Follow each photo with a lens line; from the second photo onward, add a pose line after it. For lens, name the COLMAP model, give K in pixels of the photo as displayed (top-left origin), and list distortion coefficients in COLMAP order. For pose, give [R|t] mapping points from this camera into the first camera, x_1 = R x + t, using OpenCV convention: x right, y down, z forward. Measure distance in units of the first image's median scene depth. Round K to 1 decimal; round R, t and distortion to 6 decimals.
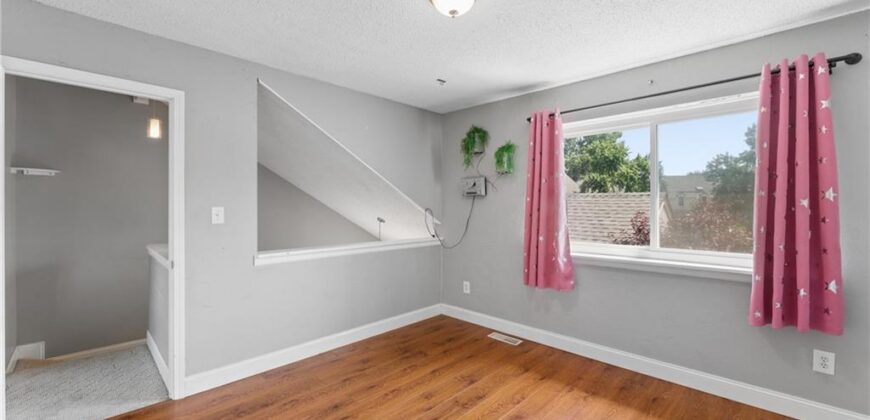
lens RADIAL K [[348.4, 0, 435.3], [0, 348.4, 206.4], [0, 0, 1]] dist [-0.001030, -0.000063]
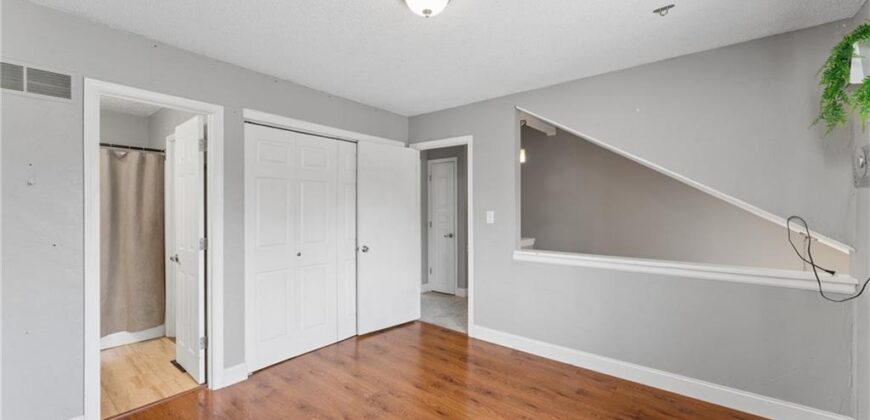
lens RADIAL K [[348.4, 0, 435.3], [0, 348.4, 206.4], [0, 0, 1]] dist [-0.001030, -0.000063]
pose [[0.089976, -0.008157, -0.995911, 0.697013], [-0.002182, 0.999962, -0.008387, -0.004823], [0.995942, 0.002928, 0.089955, 0.633388]]
